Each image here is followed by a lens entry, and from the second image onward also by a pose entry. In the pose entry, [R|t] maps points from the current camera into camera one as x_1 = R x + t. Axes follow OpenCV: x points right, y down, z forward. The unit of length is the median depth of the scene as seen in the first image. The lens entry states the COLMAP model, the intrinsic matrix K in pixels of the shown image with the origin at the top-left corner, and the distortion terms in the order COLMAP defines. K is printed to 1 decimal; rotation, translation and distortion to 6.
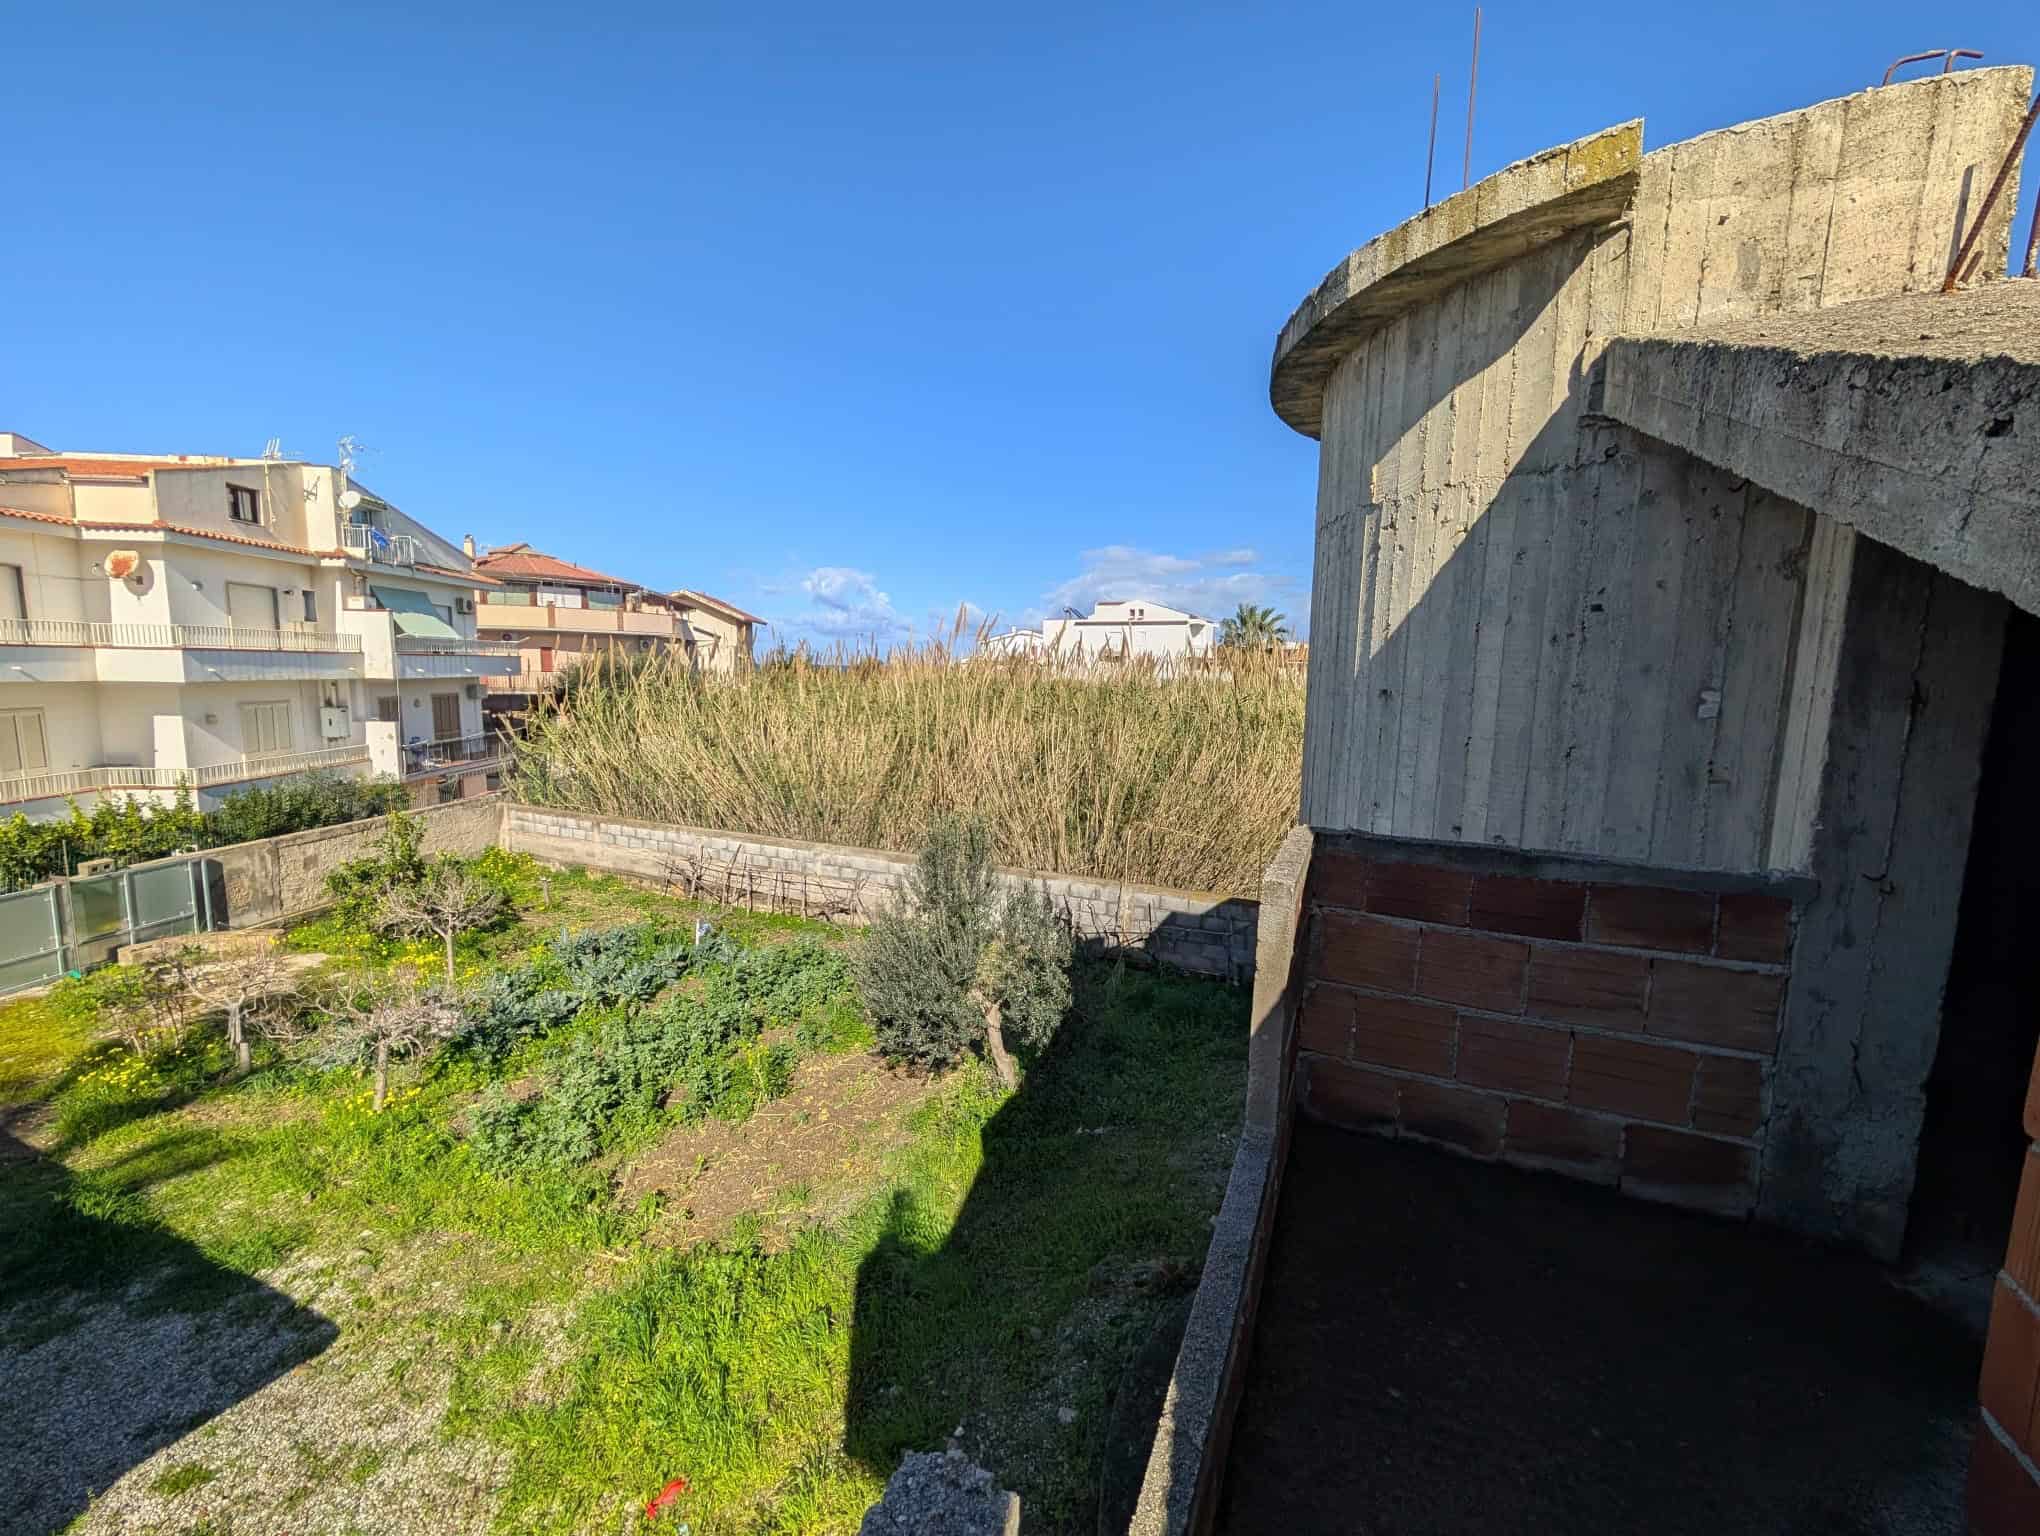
lens RADIAL K [[802.6, 0, 1022.2], [0, 802.6, 768.2], [0, 0, 1]] dist [0.000915, 0.000040]
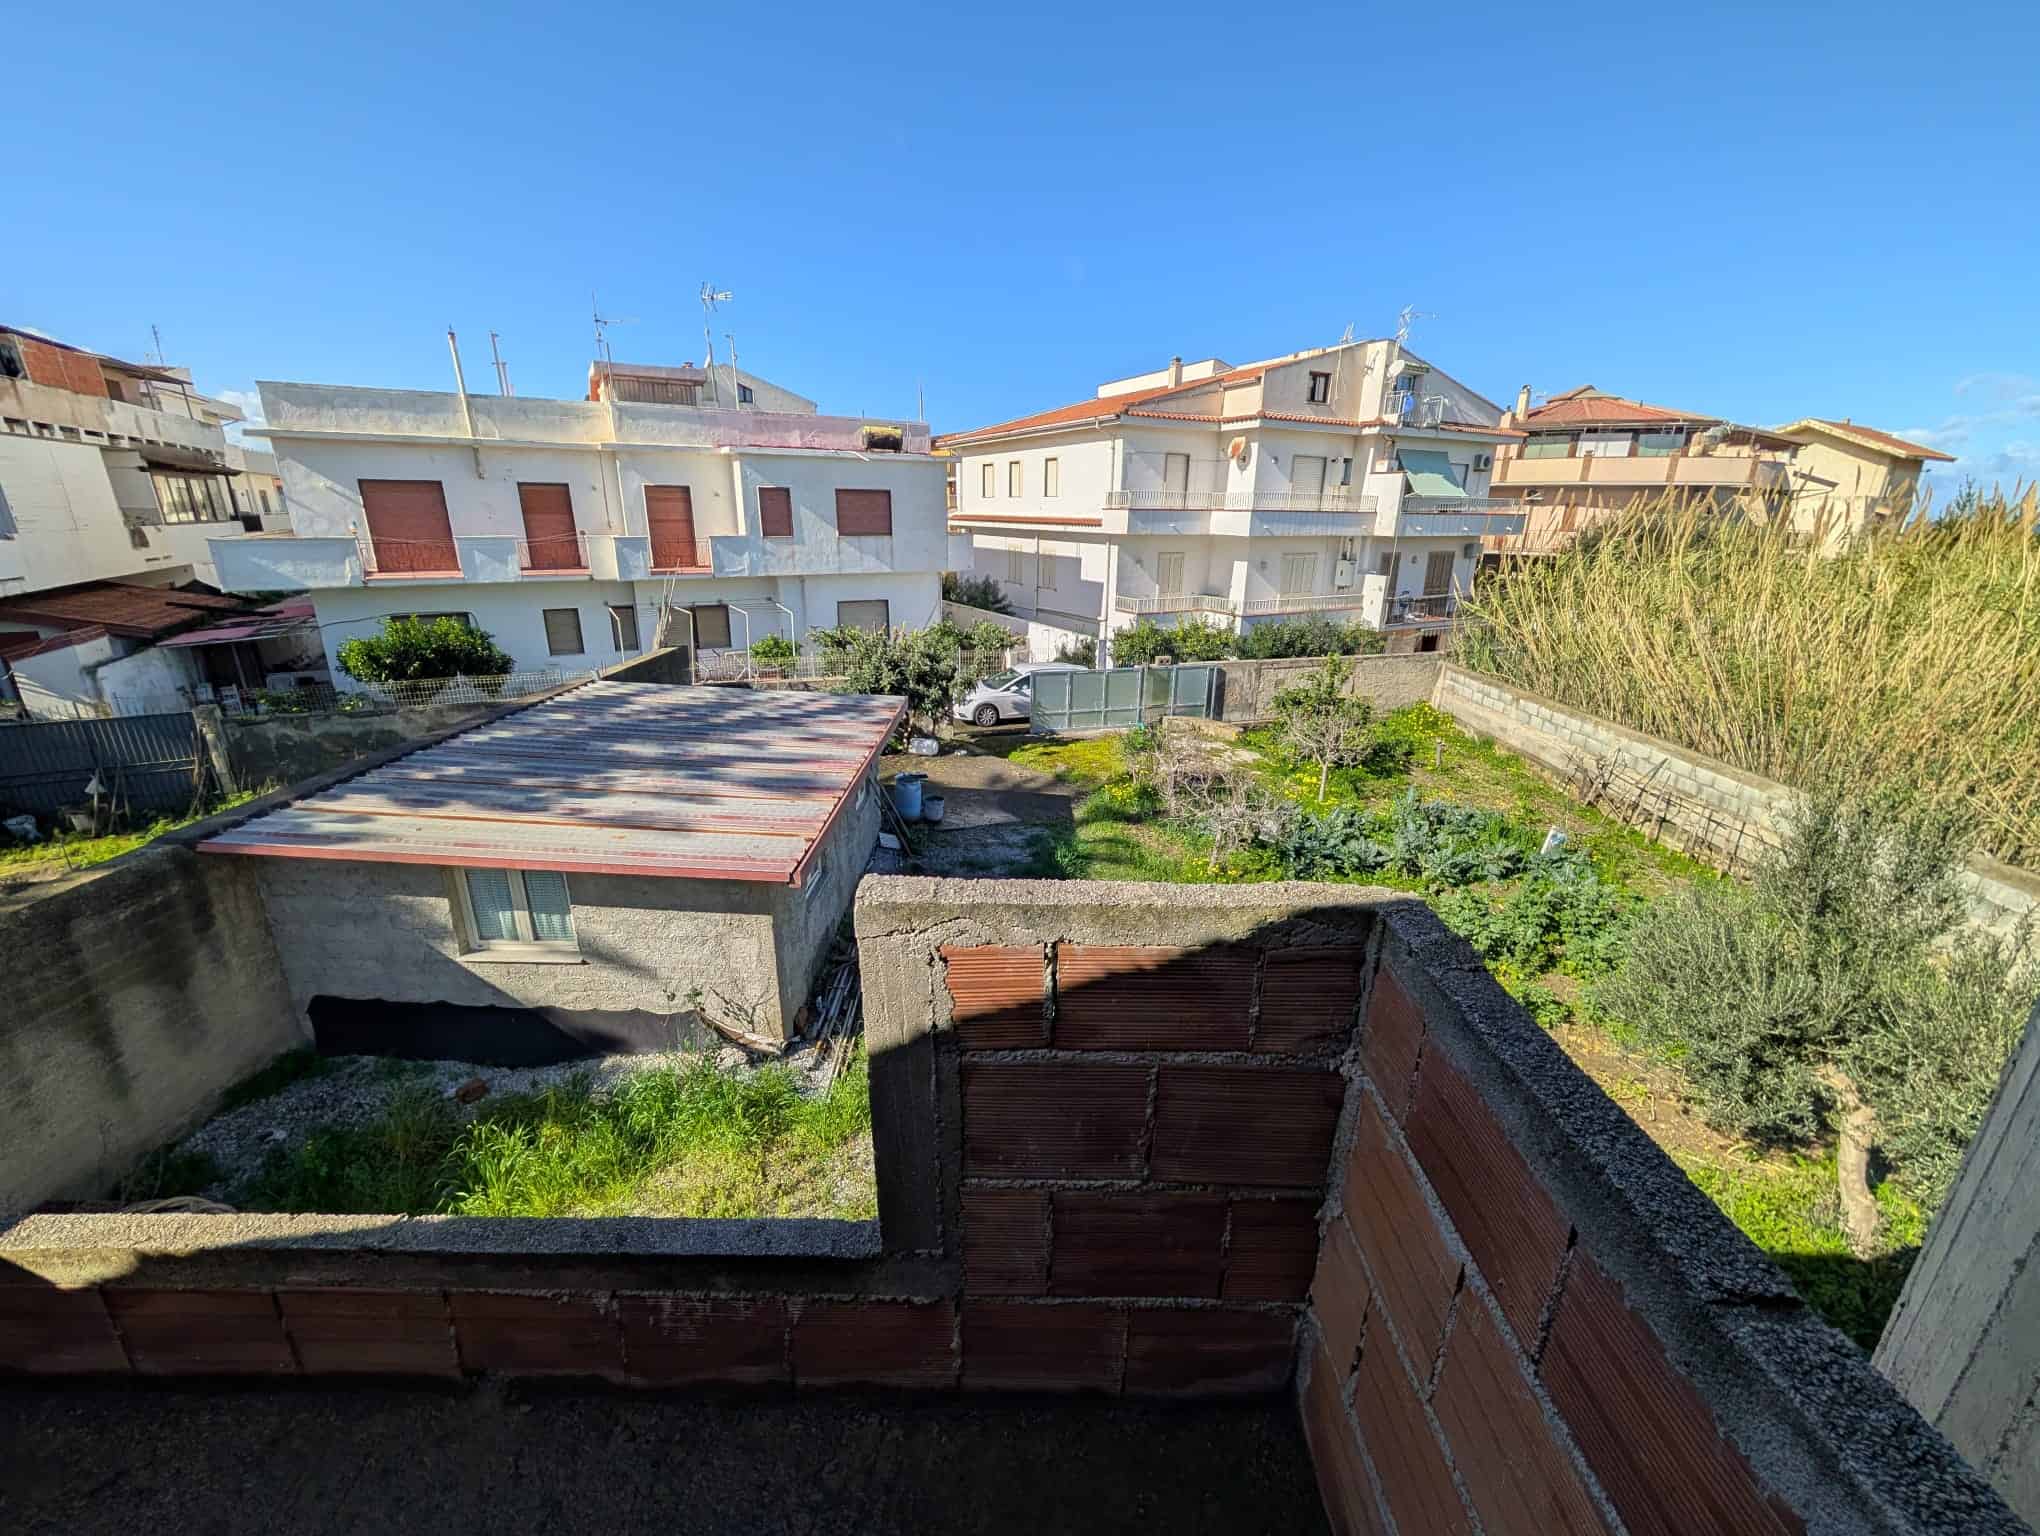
lens RADIAL K [[802.6, 0, 1022.9], [0, 802.6, 767.9], [0, 0, 1]] dist [0.000915, 0.000040]
pose [[0.399722, 0.268081, -0.876559, 0.082947], [-0.118990, 0.963361, 0.240367, -0.009690], [0.908880, 0.008222, 0.416976, 0.082888]]
